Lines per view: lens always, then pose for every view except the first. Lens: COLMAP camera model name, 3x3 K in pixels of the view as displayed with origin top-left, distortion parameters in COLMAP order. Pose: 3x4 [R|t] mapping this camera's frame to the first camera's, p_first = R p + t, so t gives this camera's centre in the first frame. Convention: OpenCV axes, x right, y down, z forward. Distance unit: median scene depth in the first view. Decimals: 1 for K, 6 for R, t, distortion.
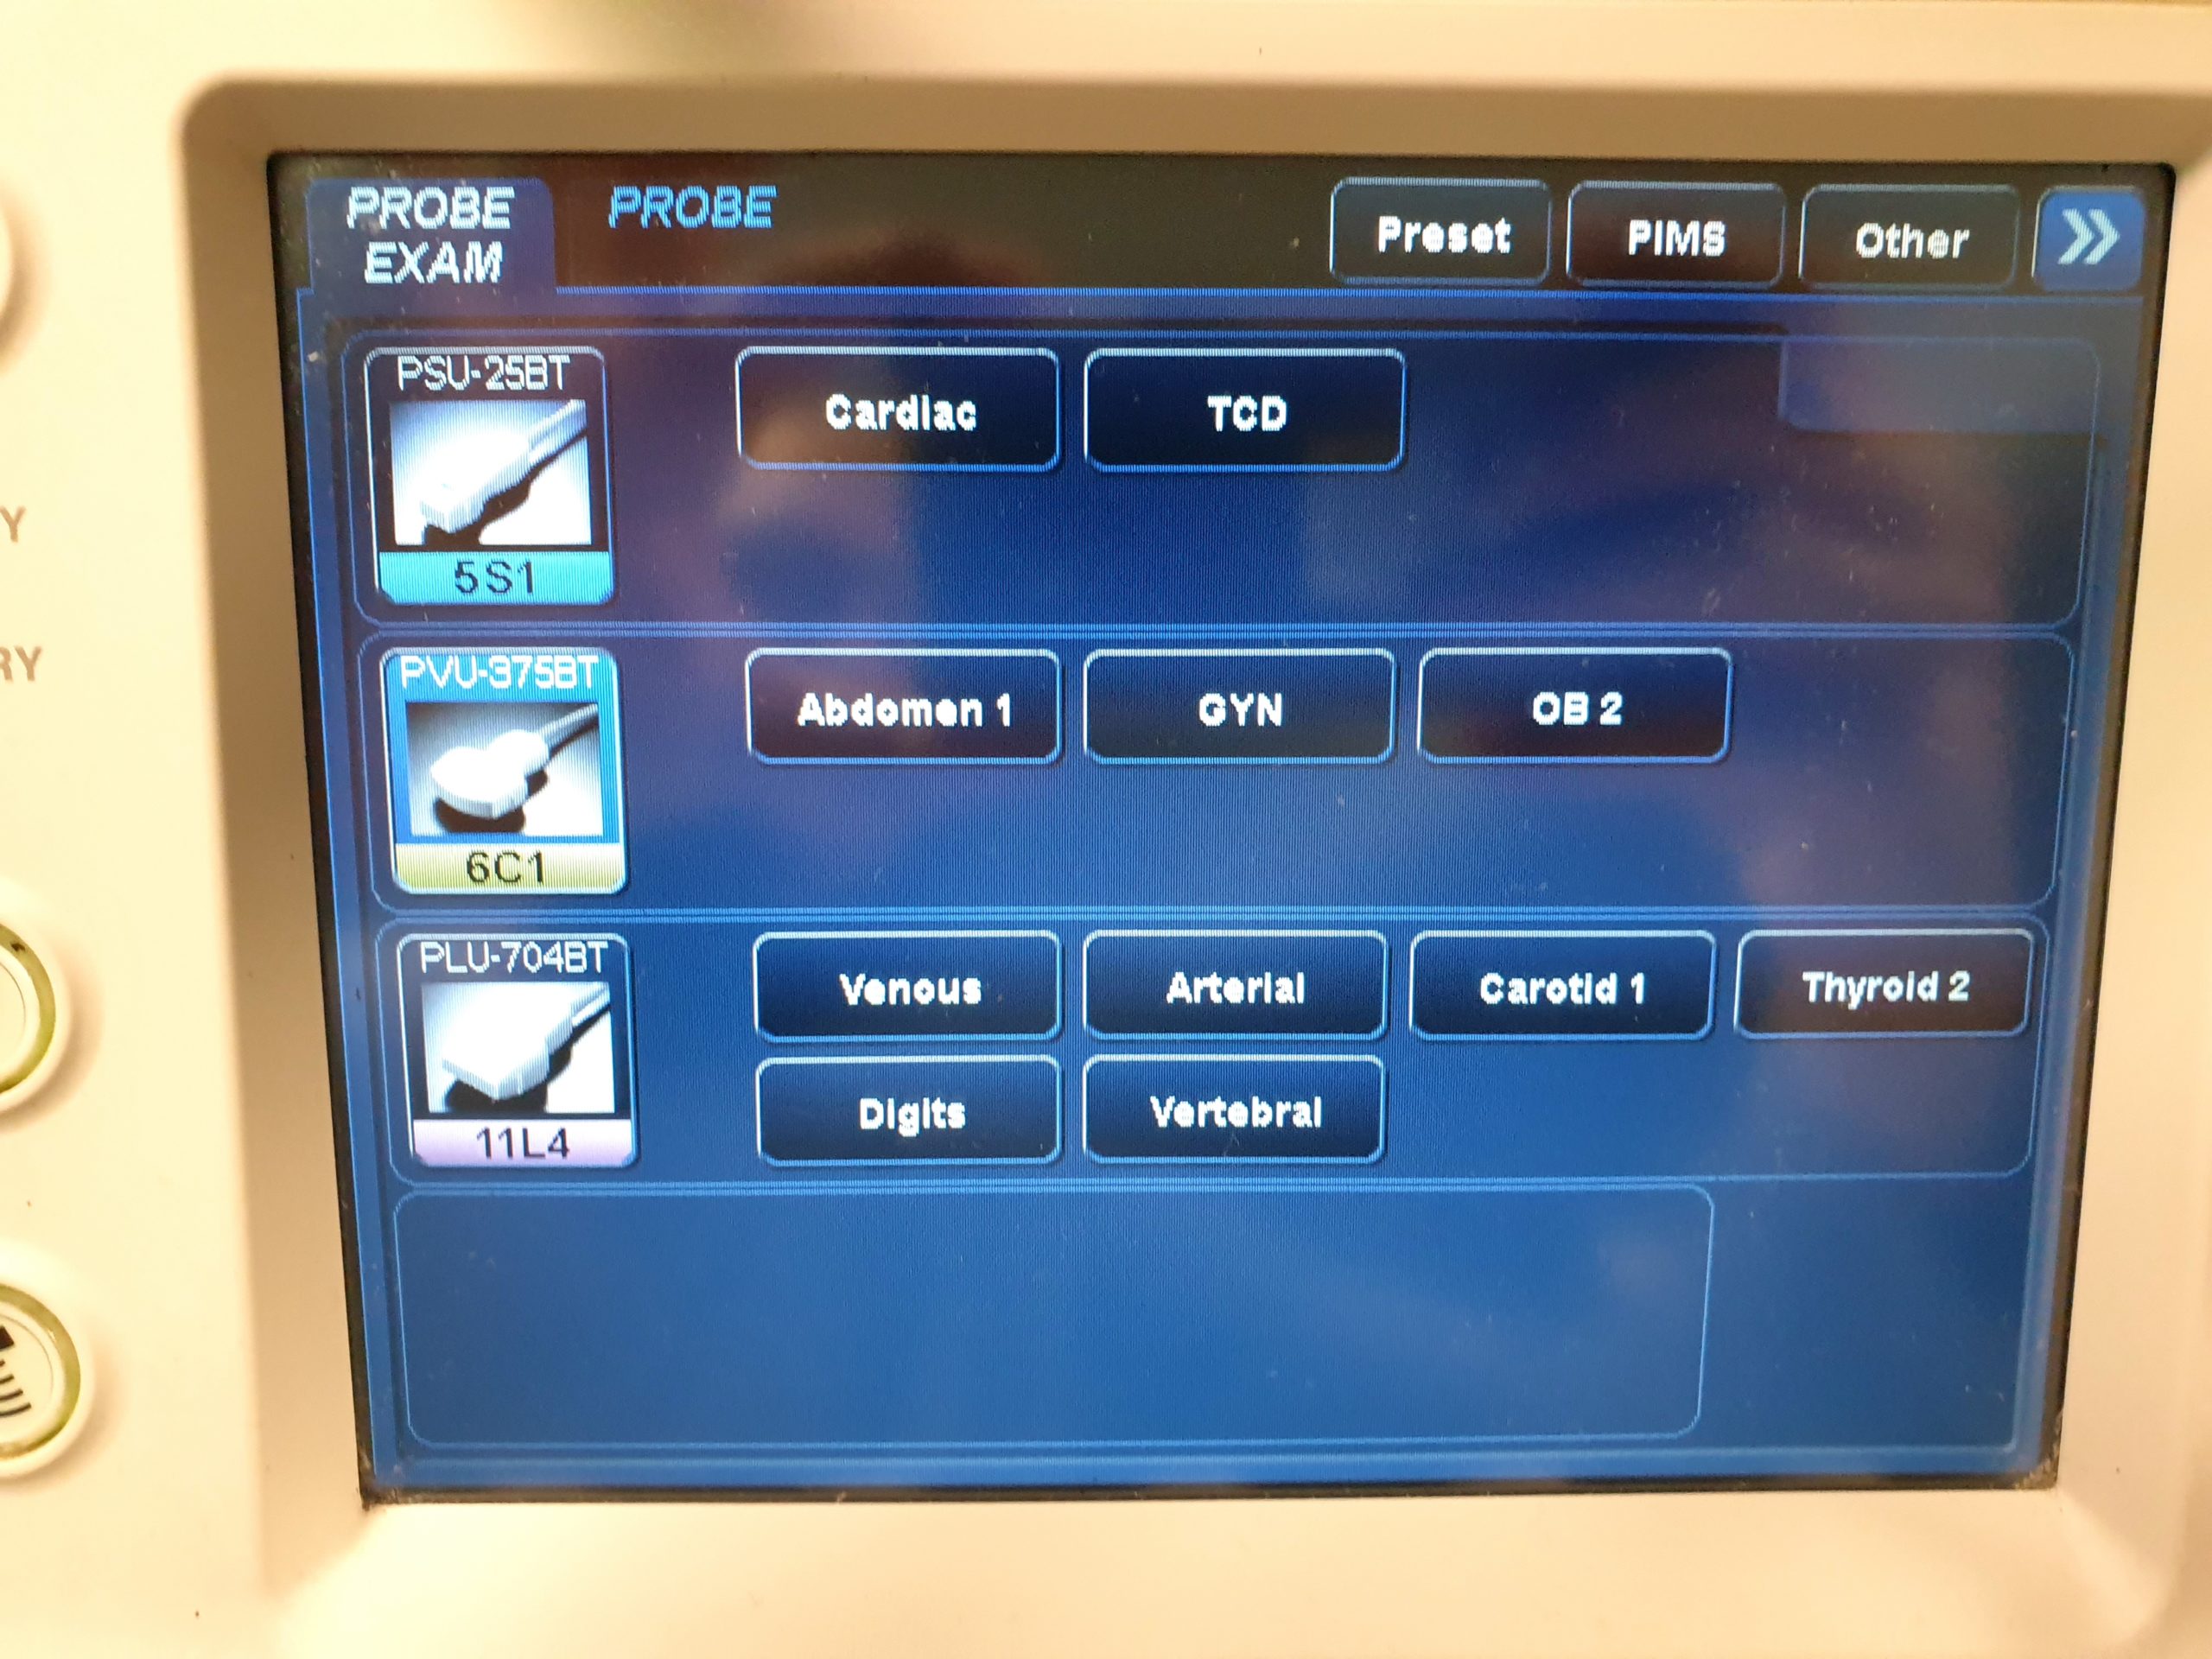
lens RADIAL K [[1674.1, 0, 1102.8], [0, 1674.1, 822.1], [0, 0, 1]] dist [-0.026467, 0.052284]
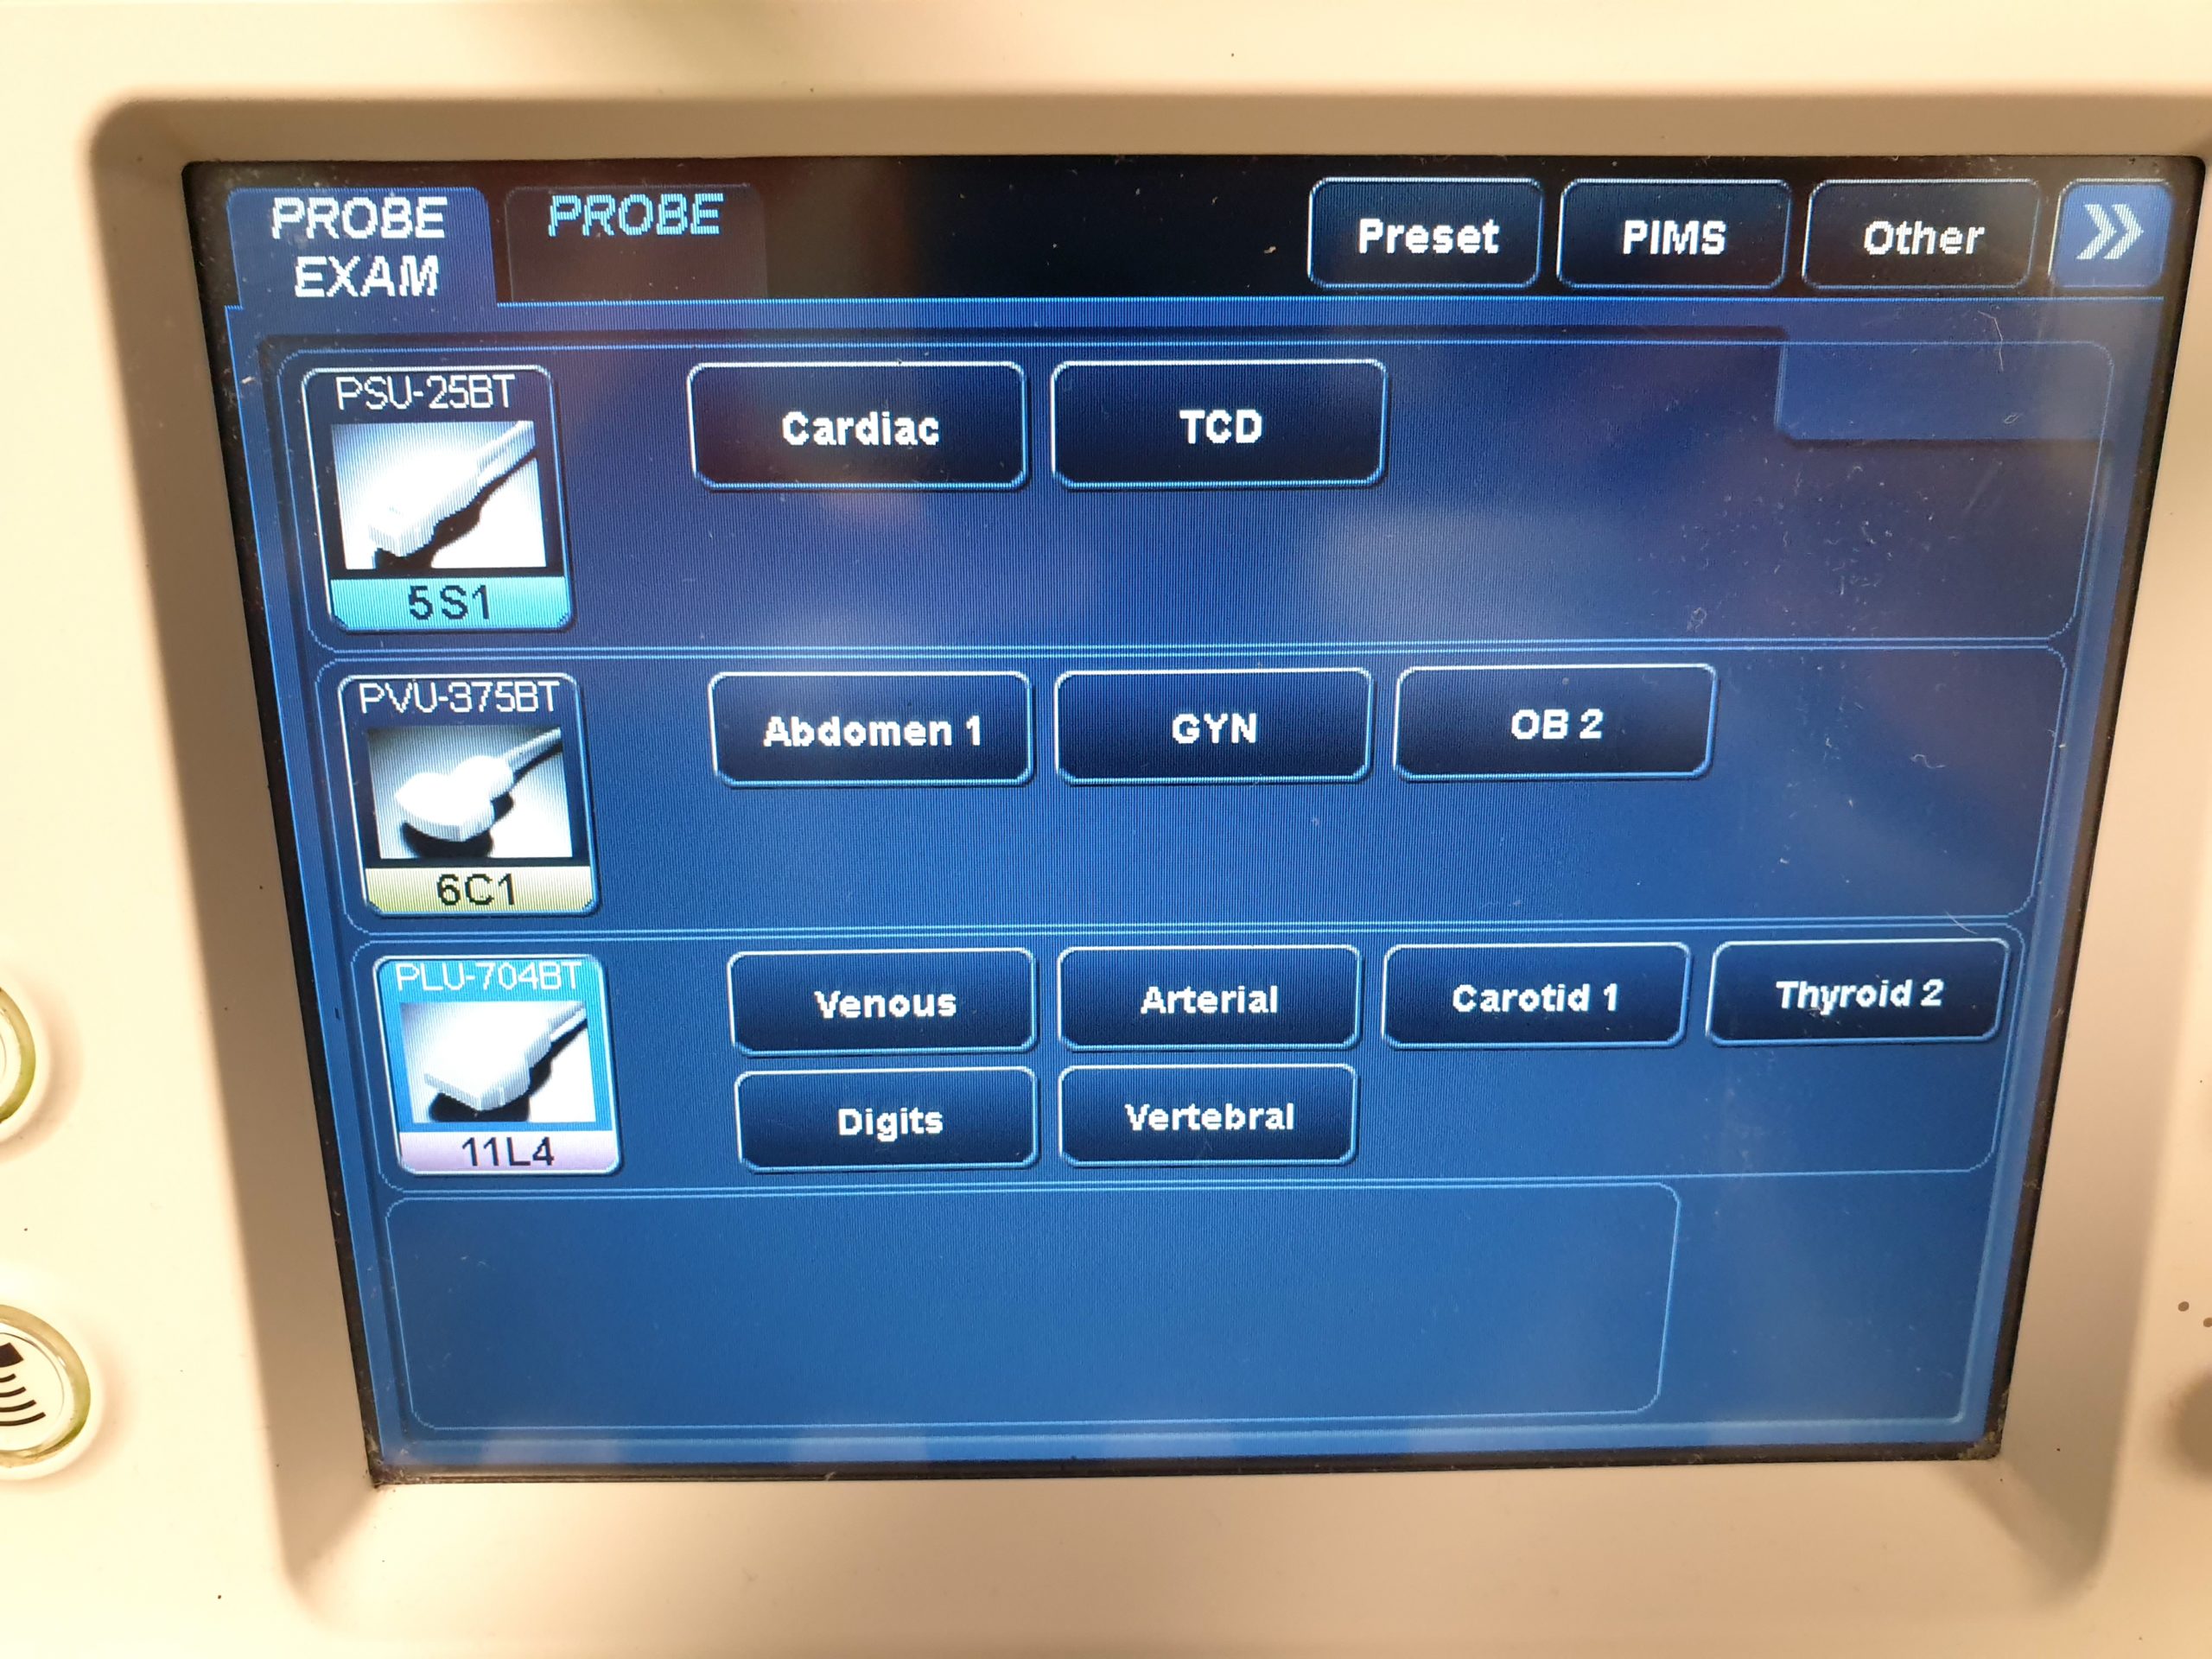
lens RADIAL K [[1674.1, 0, 1102.2], [0, 1674.1, 829.8], [0, 0, 1]] dist [-0.026467, 0.052284]
pose [[0.999980, -0.004645, -0.004355, 0.020591], [0.005140, 0.992572, 0.121554, -0.127979], [0.003758, -0.121573, 0.992575, 0.016182]]
